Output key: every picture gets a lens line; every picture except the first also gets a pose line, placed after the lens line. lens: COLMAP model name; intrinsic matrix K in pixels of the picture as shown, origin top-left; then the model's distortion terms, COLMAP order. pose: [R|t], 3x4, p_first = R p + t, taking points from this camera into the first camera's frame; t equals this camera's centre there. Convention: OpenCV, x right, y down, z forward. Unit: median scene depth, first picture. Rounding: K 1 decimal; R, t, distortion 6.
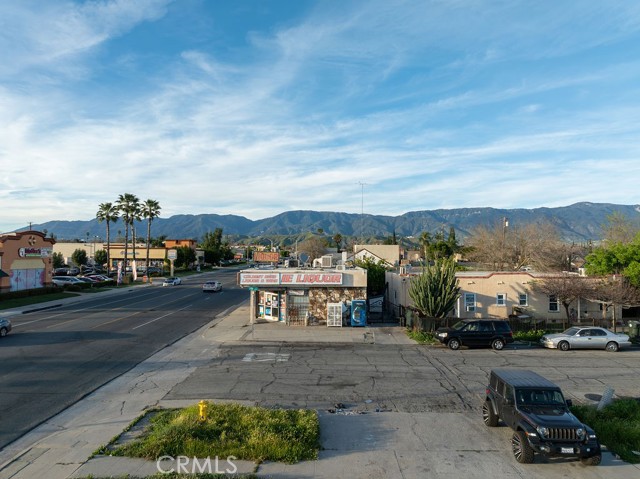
lens RADIAL K [[452.7, 0, 321.5], [0, 452.7, 237.7], [0, 0, 1]] dist [-0.034604, 0.022218]
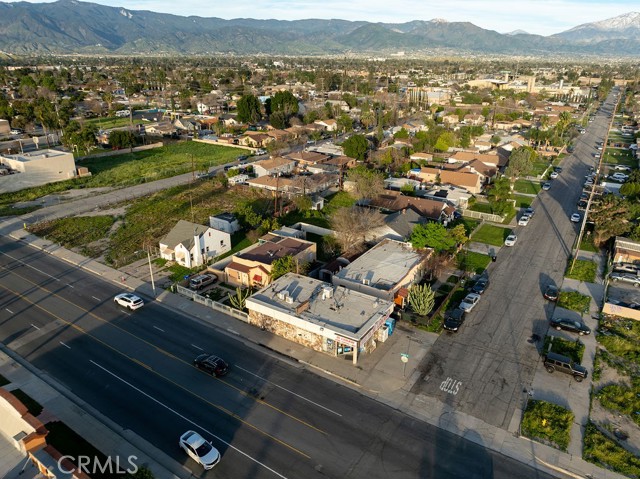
lens RADIAL K [[447.6, 0, 321.3], [0, 447.6, 238.4], [0, 0, 1]] dist [-0.031291, 0.017787]
pose [[0.538401, -0.319209, 0.779891, -1.208588], [-0.029738, 0.917706, 0.396146, -0.761571], [-0.842164, -0.236478, 0.484601, 0.449429]]
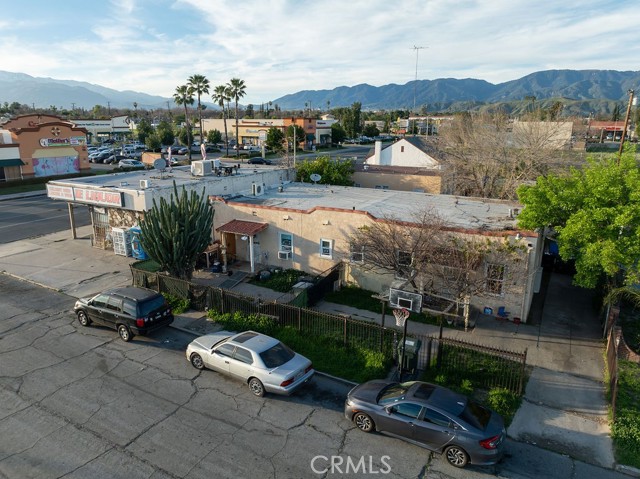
lens RADIAL K [[452.7, 0, 321.5], [0, 452.7, 237.7], [0, 0, 1]] dist [-0.034604, 0.022218]
pose [[0.875954, 0.121667, -0.466799, 0.693268], [0.015994, 0.959814, 0.280180, -0.058622], [0.482129, -0.252891, 0.838807, 0.456250]]
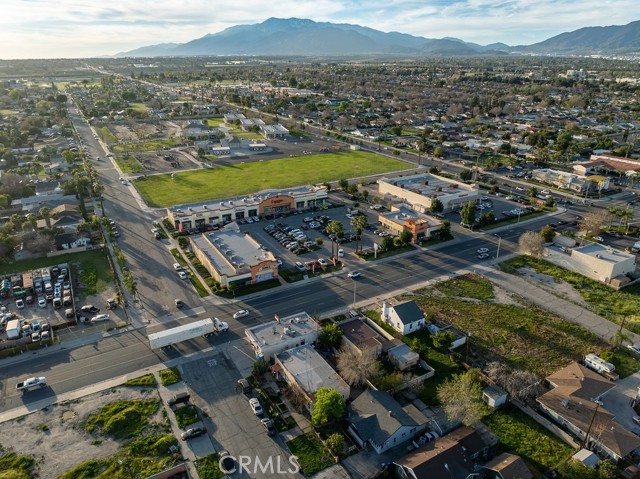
lens RADIAL K [[447.6, 0, 321.3], [0, 447.6, 238.4], [0, 0, 1]] dist [-0.031291, 0.017787]
pose [[0.506645, 0.314094, -0.802905, 2.368907], [0.034531, 0.923137, 0.382918, -1.668396], [0.861463, -0.221729, 0.456856, 0.128198]]
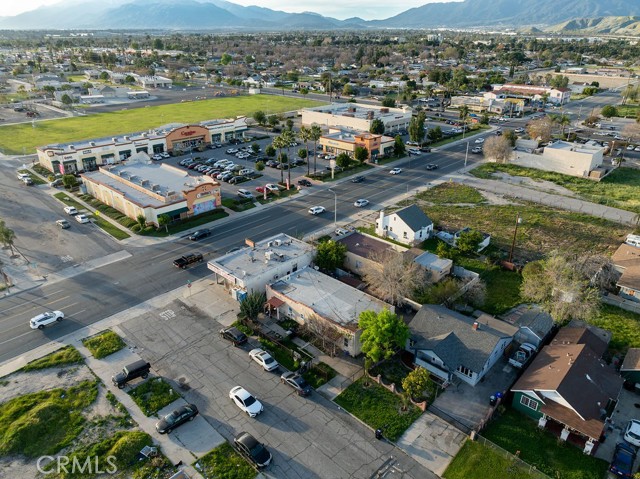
lens RADIAL K [[447.6, 0, 321.3], [0, 447.6, 238.4], [0, 0, 1]] dist [-0.031291, 0.017787]
pose [[0.727371, 0.279323, -0.626825, 1.489386], [0.028898, 0.900136, 0.434649, -0.920029], [0.685635, -0.334266, 0.646661, -0.001972]]
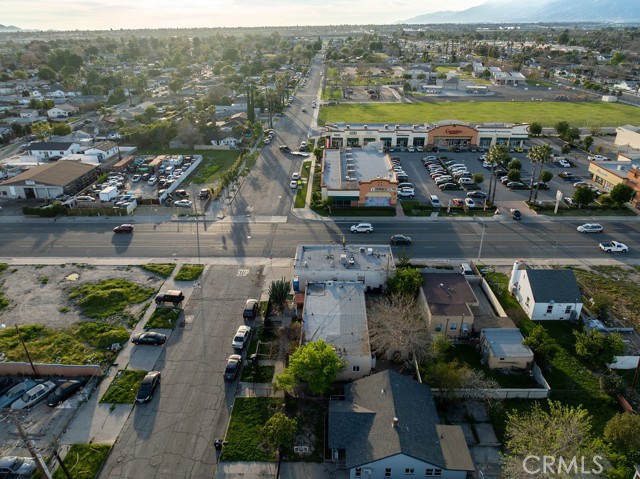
lens RADIAL K [[447.6, 0, 321.3], [0, 447.6, 238.4], [0, 0, 1]] dist [-0.031291, 0.017787]
pose [[-0.019058, 0.419384, -0.907609, 1.872786], [0.039874, 0.907371, 0.418436, -0.902165], [0.999023, -0.028216, -0.034016, 1.139961]]
